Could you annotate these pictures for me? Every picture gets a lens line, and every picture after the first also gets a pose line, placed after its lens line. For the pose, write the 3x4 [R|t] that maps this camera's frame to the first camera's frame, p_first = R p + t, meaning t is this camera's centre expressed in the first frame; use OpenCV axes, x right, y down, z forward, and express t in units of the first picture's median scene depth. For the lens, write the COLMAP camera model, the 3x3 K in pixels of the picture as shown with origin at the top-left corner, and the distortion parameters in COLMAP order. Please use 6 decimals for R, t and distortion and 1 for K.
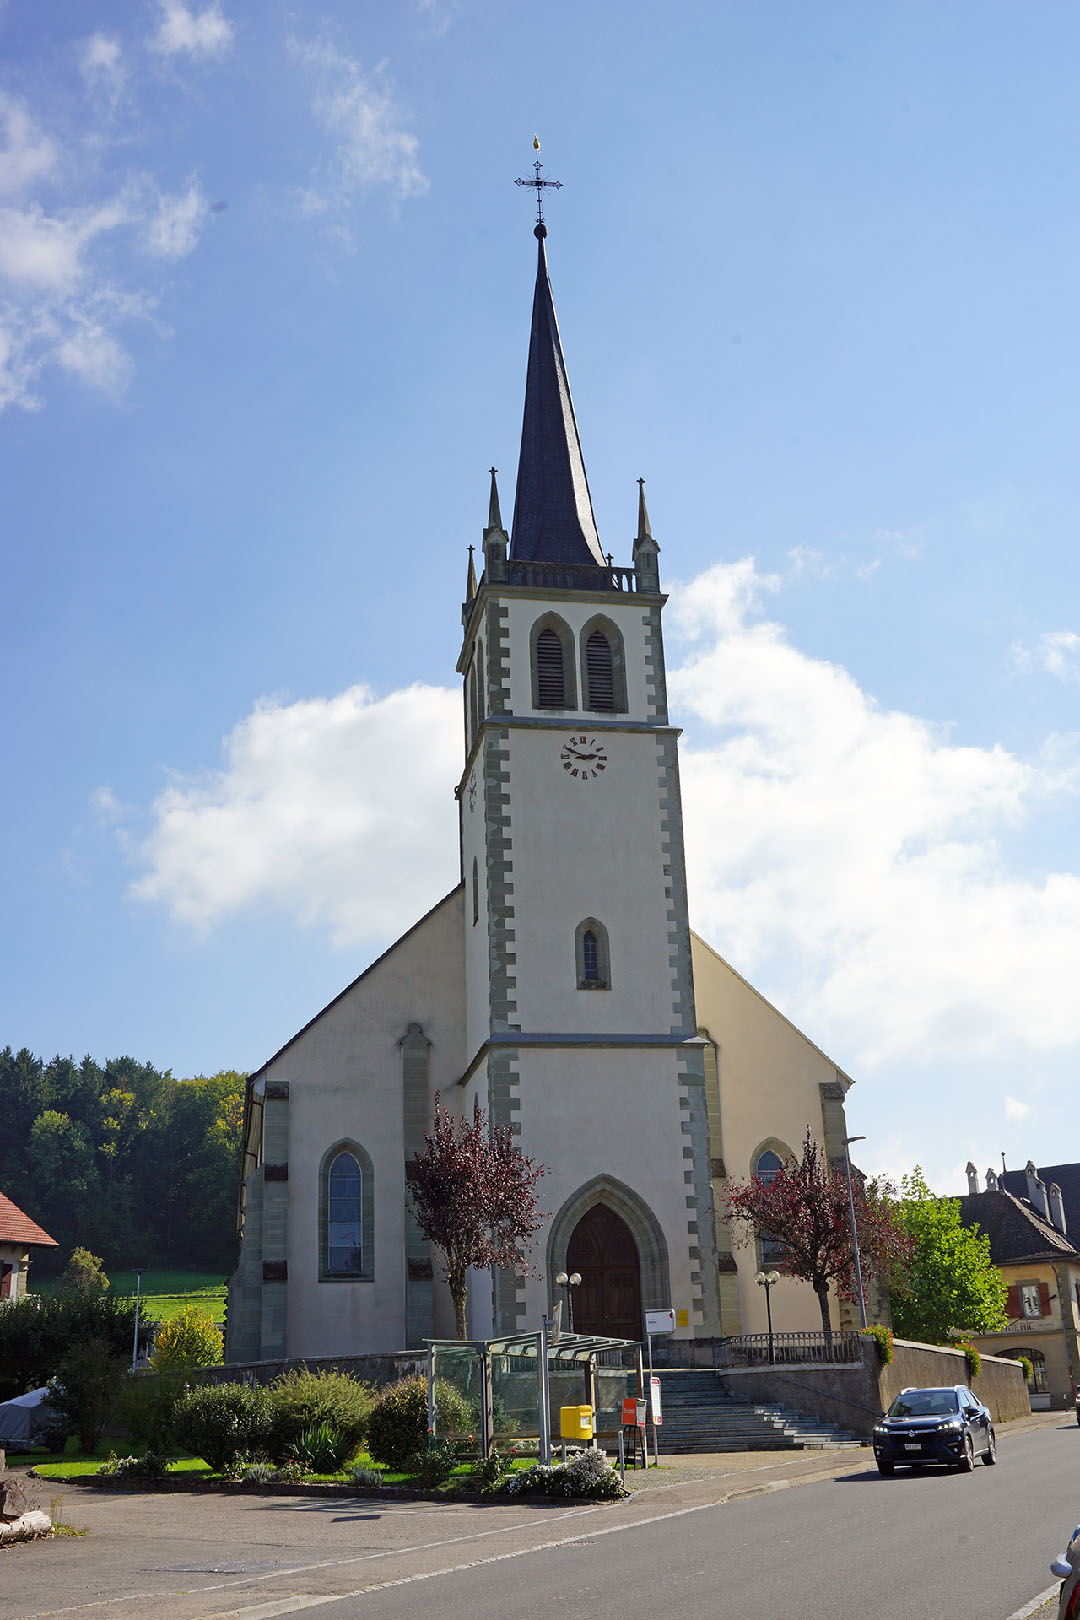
lens RADIAL K [[1646.3, 0, 544.1], [0, 1646.3, 806.4], [0, 0, 1]] dist [-0.000229, 0.000000]
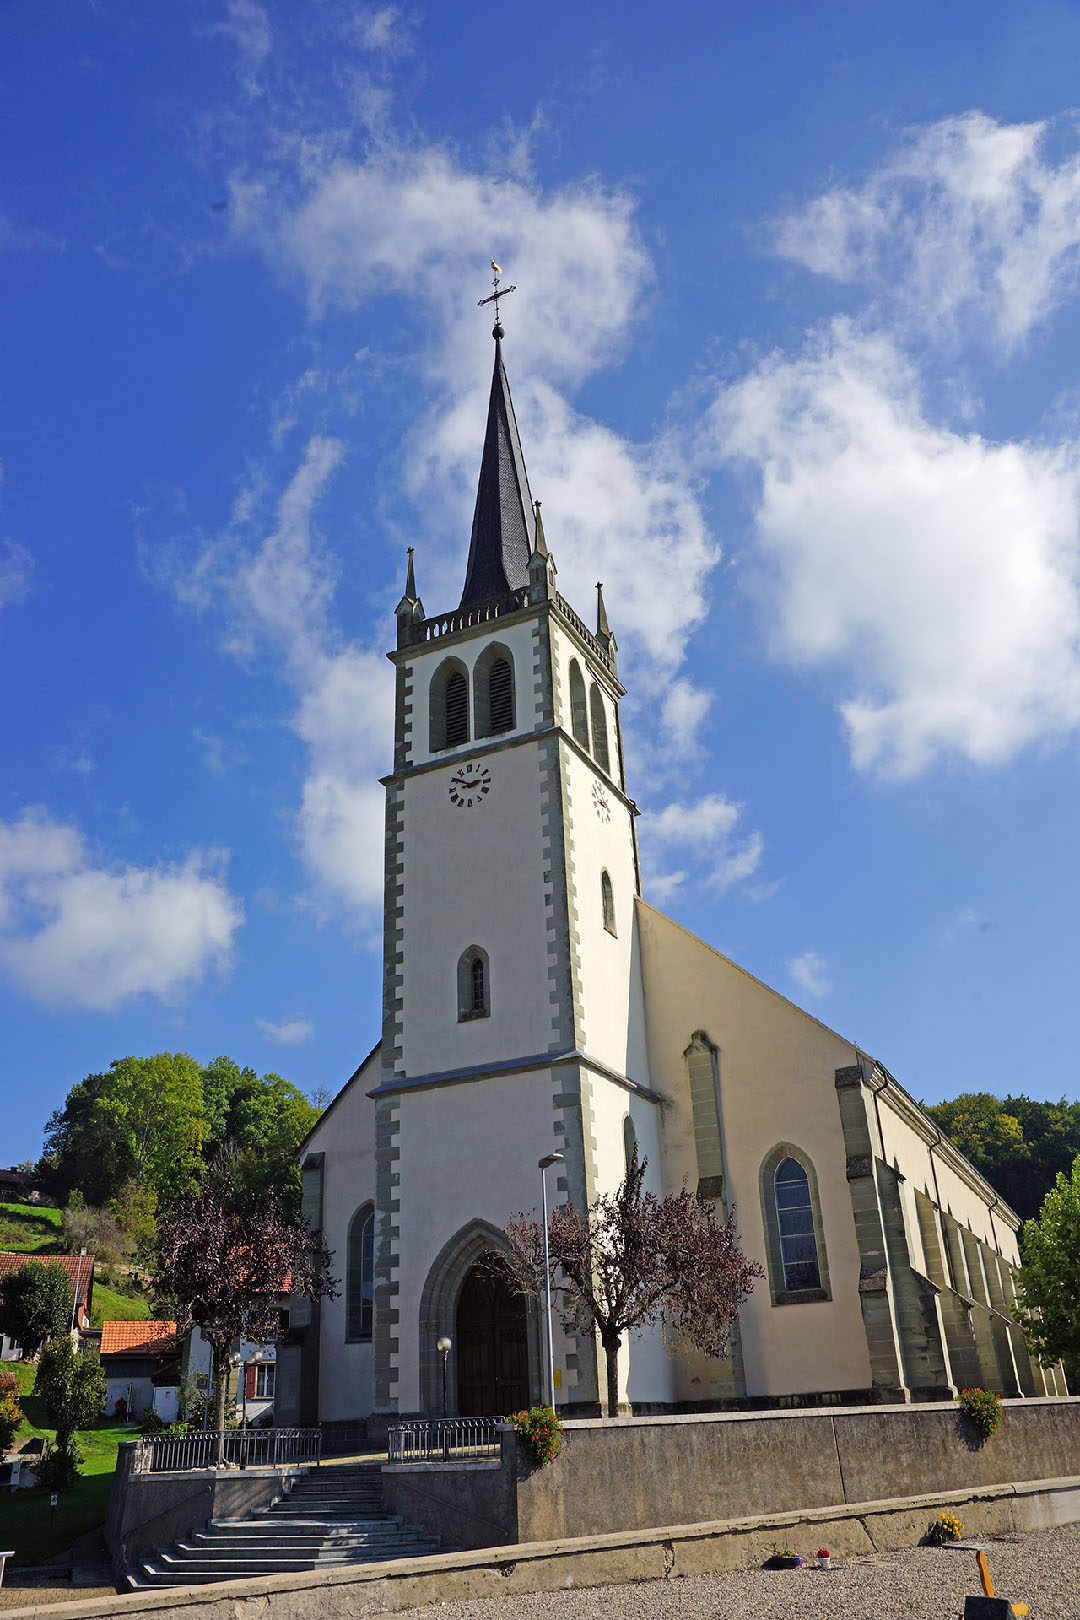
lens RADIAL K [[1216.2, 0, 541.6], [0, 1216.2, 819.5], [0, 0, 1]] dist [-0.048751, 0.013124]
pose [[0.809933, -0.269385, -0.520999, 0.431908], [0.229063, 0.963022, -0.141841, 0.102742], [0.539943, -0.004460, 0.841690, 0.411999]]
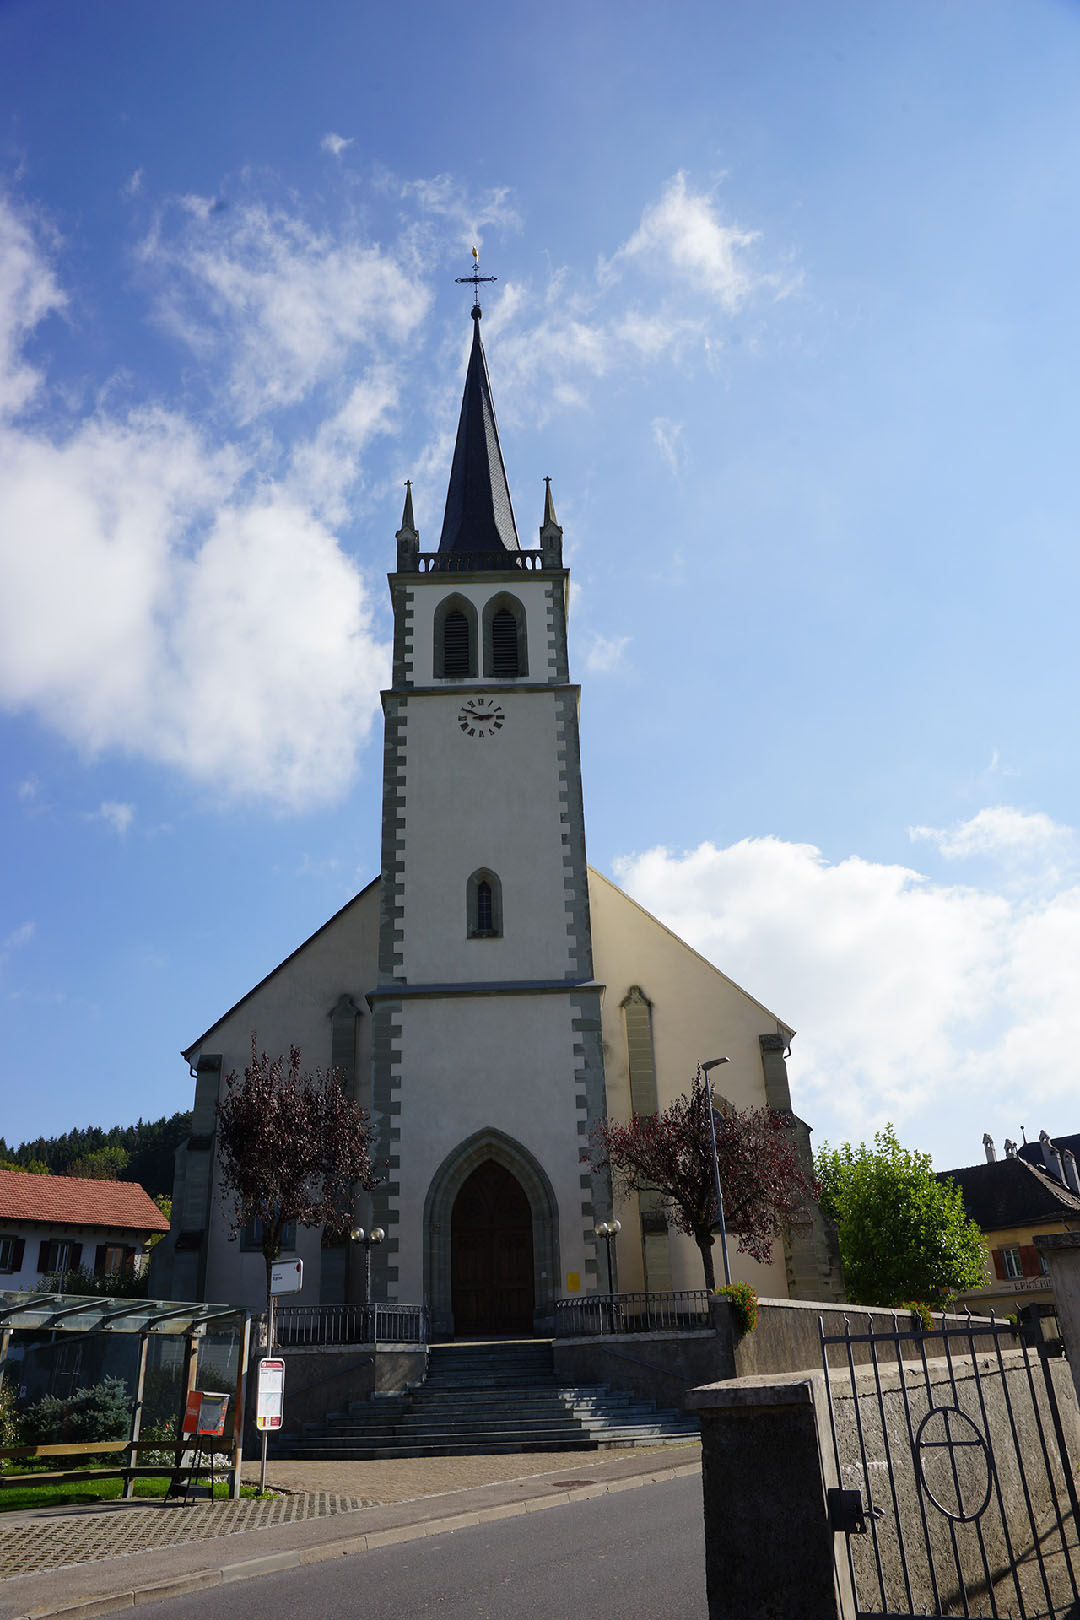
lens RADIAL K [[1145.0, 0, 536.7], [0, 1145.0, 809.6], [0, 0, 1]] dist [-0.073235, 0.034511]
pose [[0.985018, -0.082850, -0.151248, 0.159914], [0.066688, 0.991805, -0.108976, 0.105667], [0.159037, 0.097257, 0.982470, 0.317456]]
